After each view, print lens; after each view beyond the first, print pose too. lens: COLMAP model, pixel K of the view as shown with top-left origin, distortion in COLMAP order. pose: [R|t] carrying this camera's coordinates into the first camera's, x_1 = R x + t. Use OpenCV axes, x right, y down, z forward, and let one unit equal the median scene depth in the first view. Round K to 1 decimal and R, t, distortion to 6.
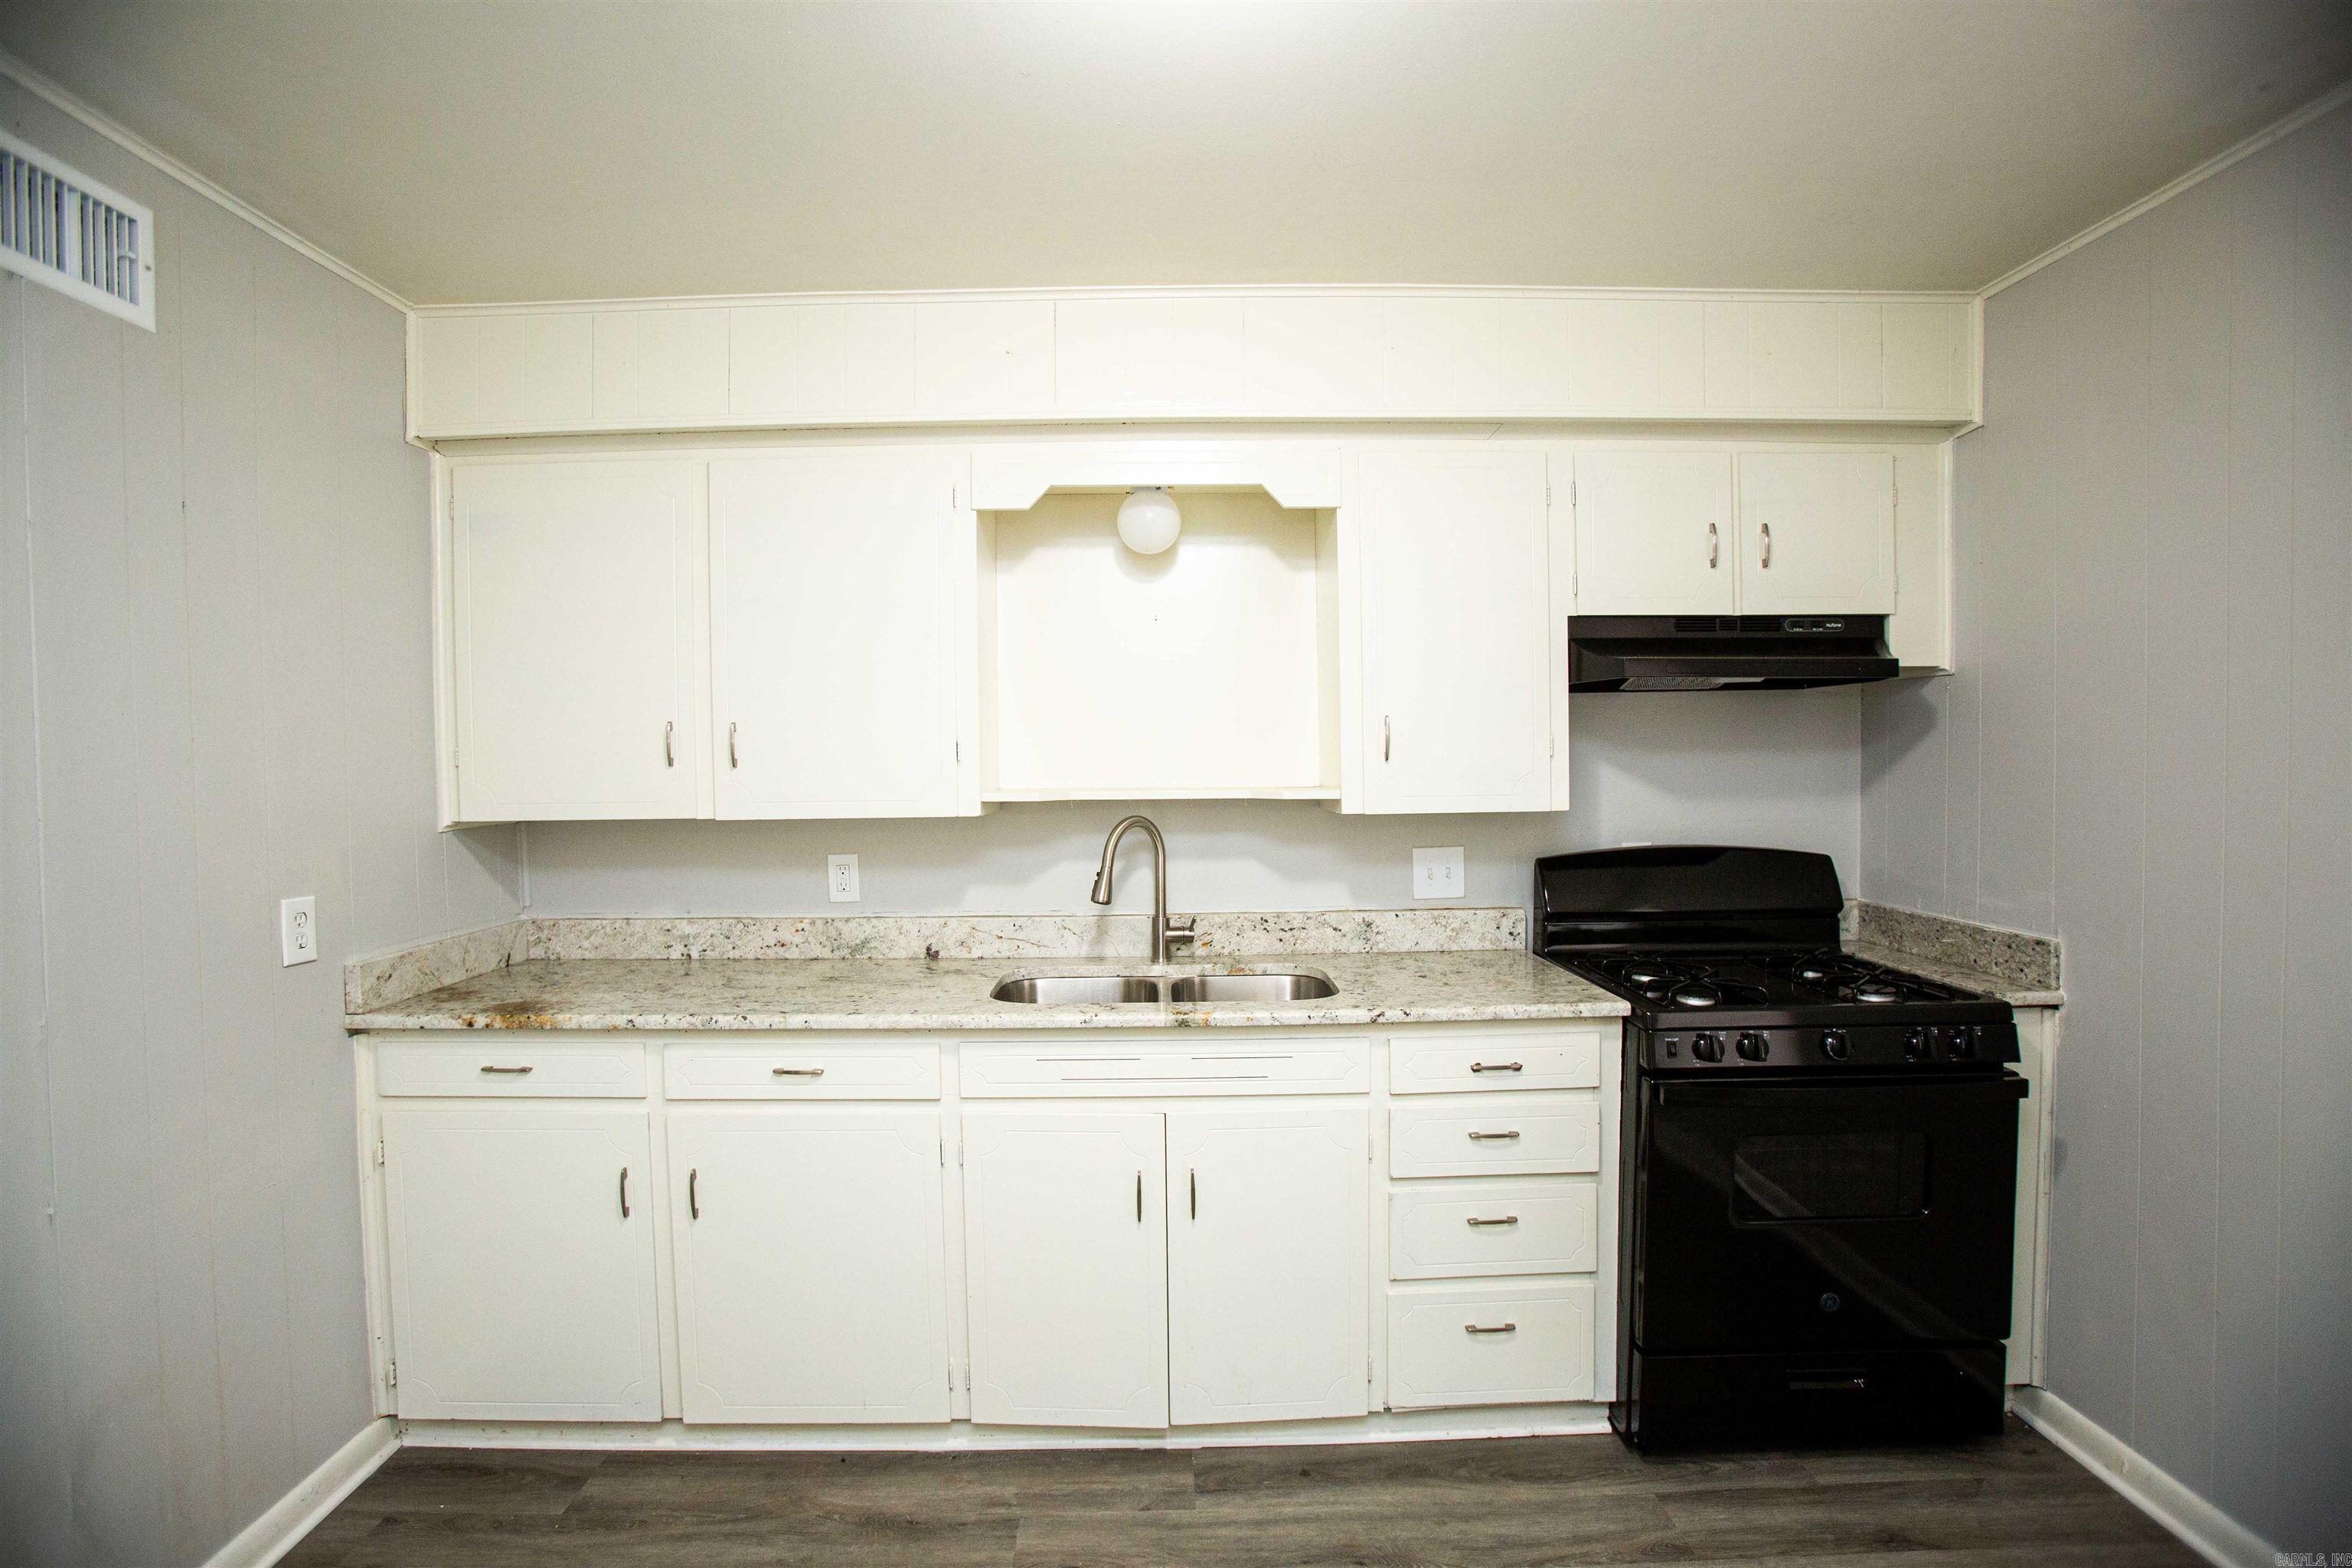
lens RADIAL K [[1081.7, 0, 1164.8], [0, 1081.7, 786.3], [0, 0, 1]] dist [-0.087766, 0.039506]
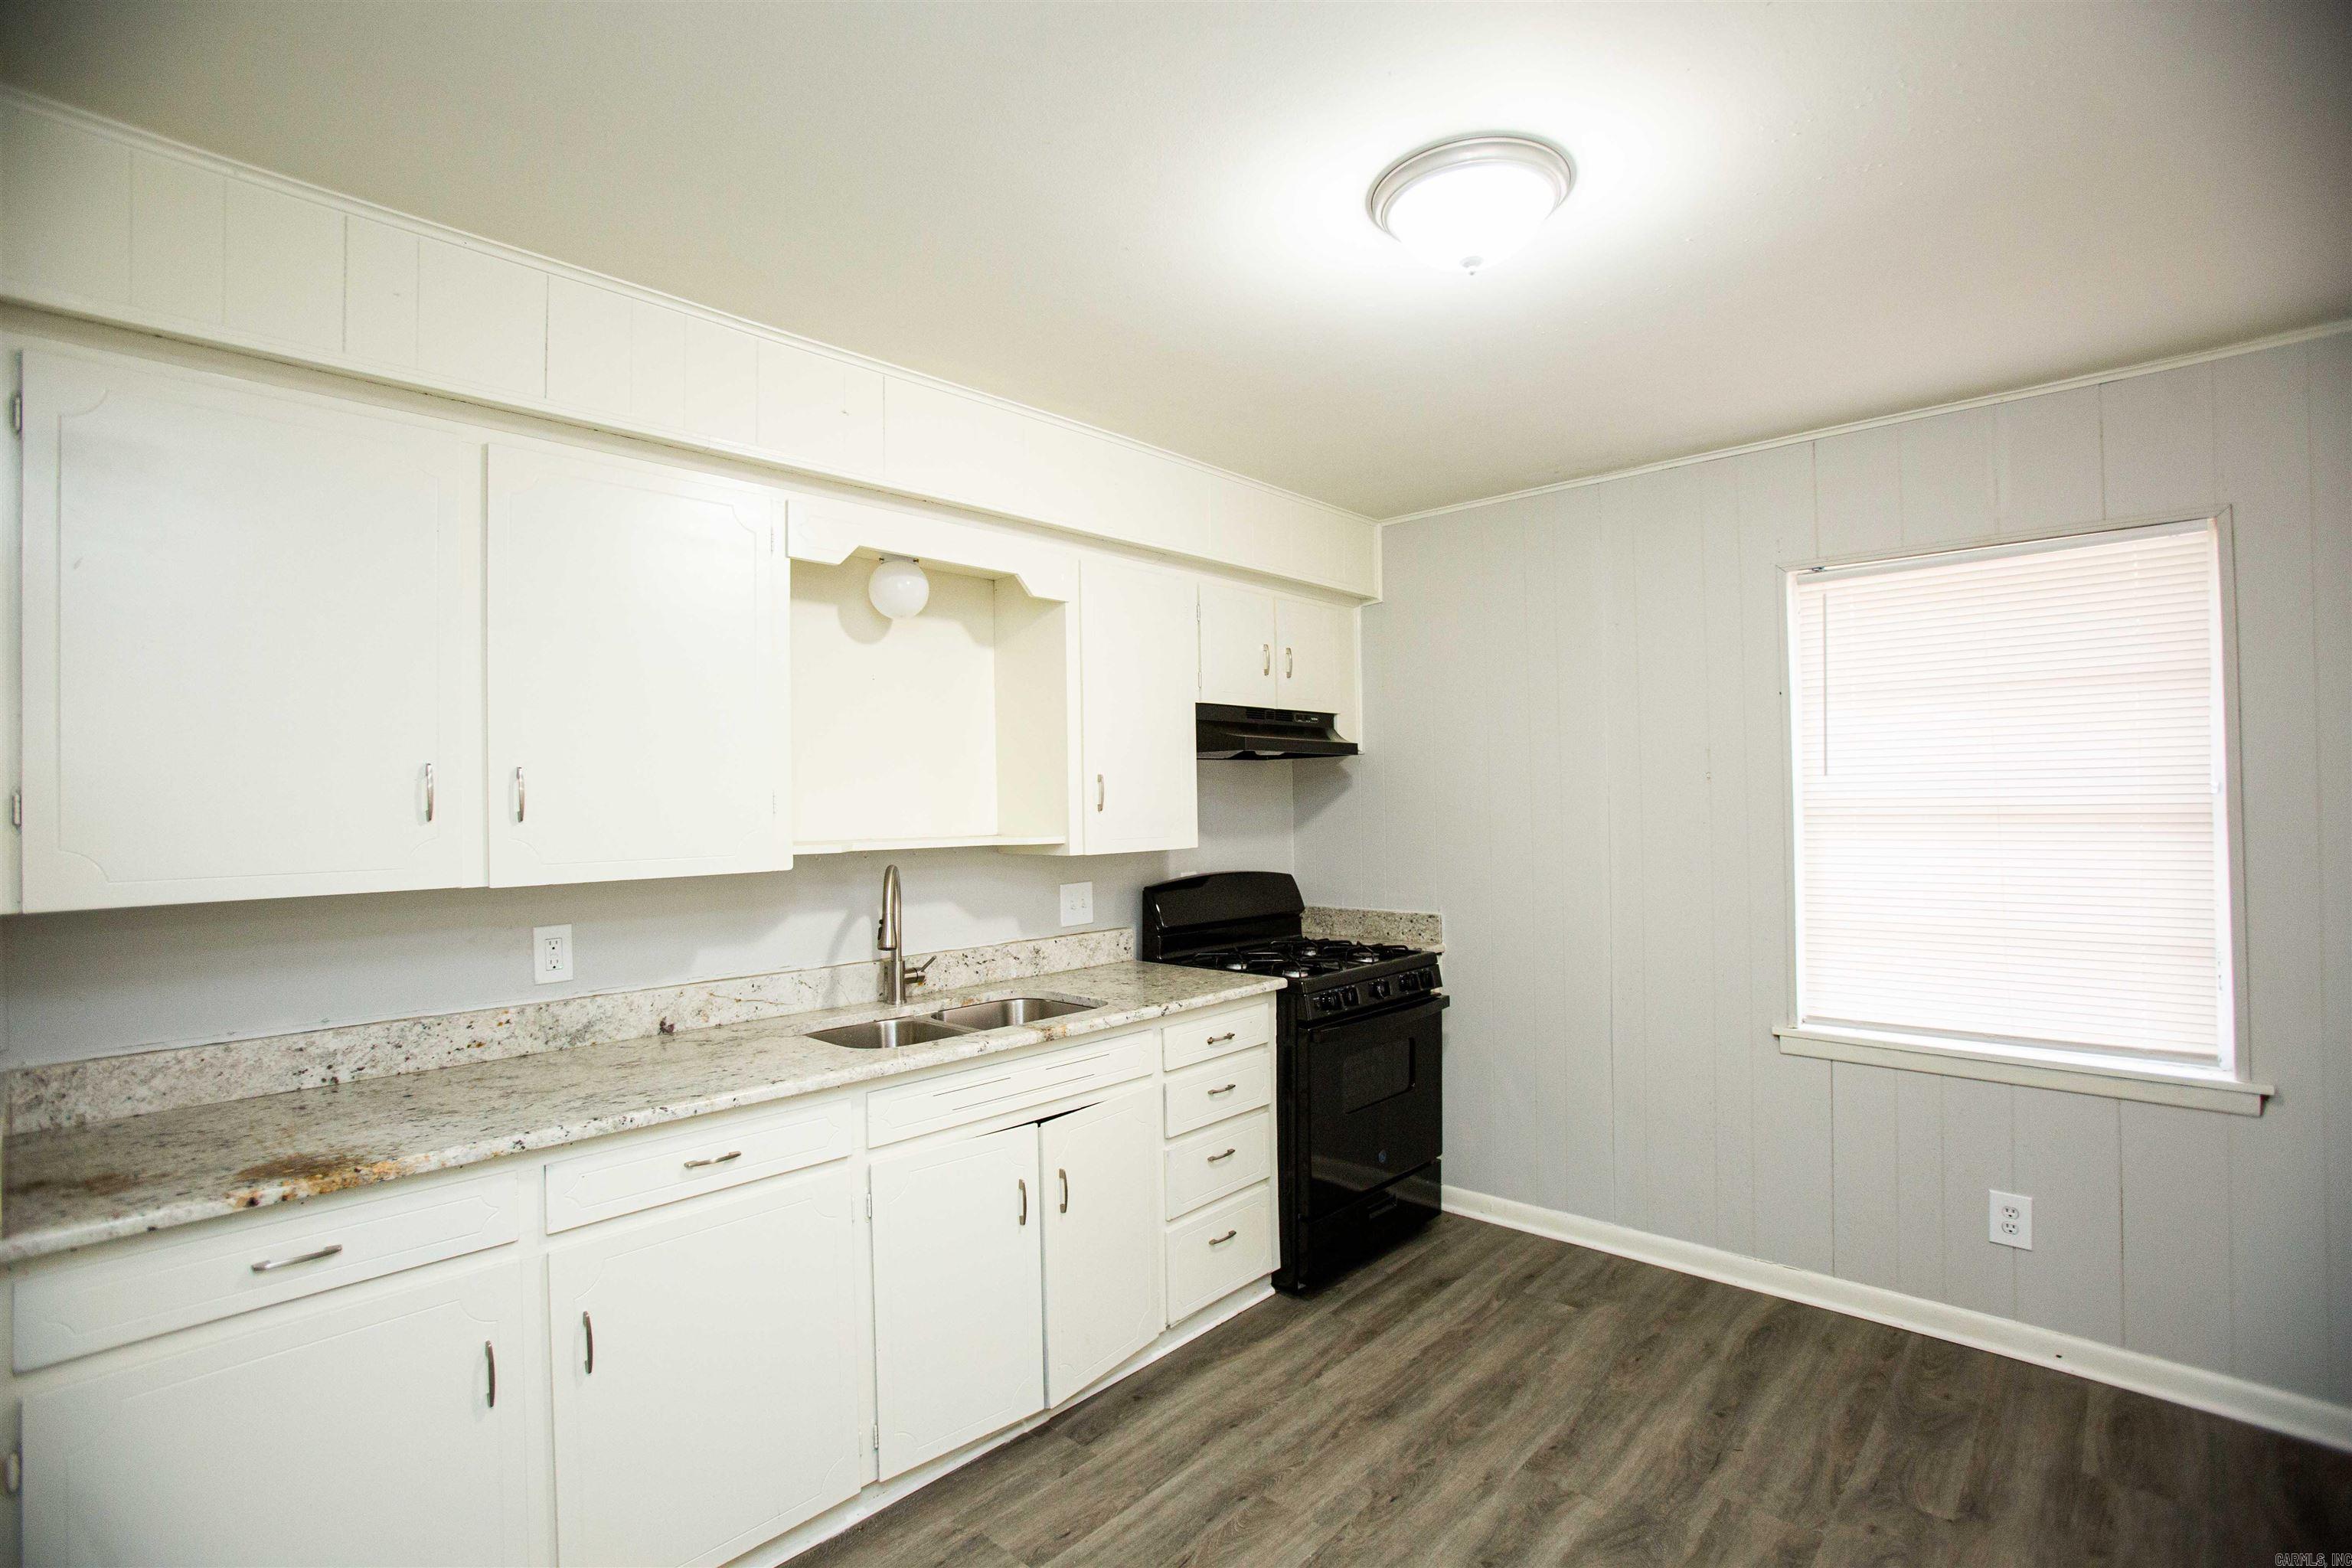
lens RADIAL K [[1081.7, 0, 1164.8], [0, 1081.7, 786.3], [0, 0, 1]] dist [-0.087766, 0.039506]
pose [[0.693668, 0.011532, 0.720203, -0.629462], [0.027761, 0.998701, -0.042729, 0.003324], [-0.719760, 0.049633, 0.692446, 0.086864]]
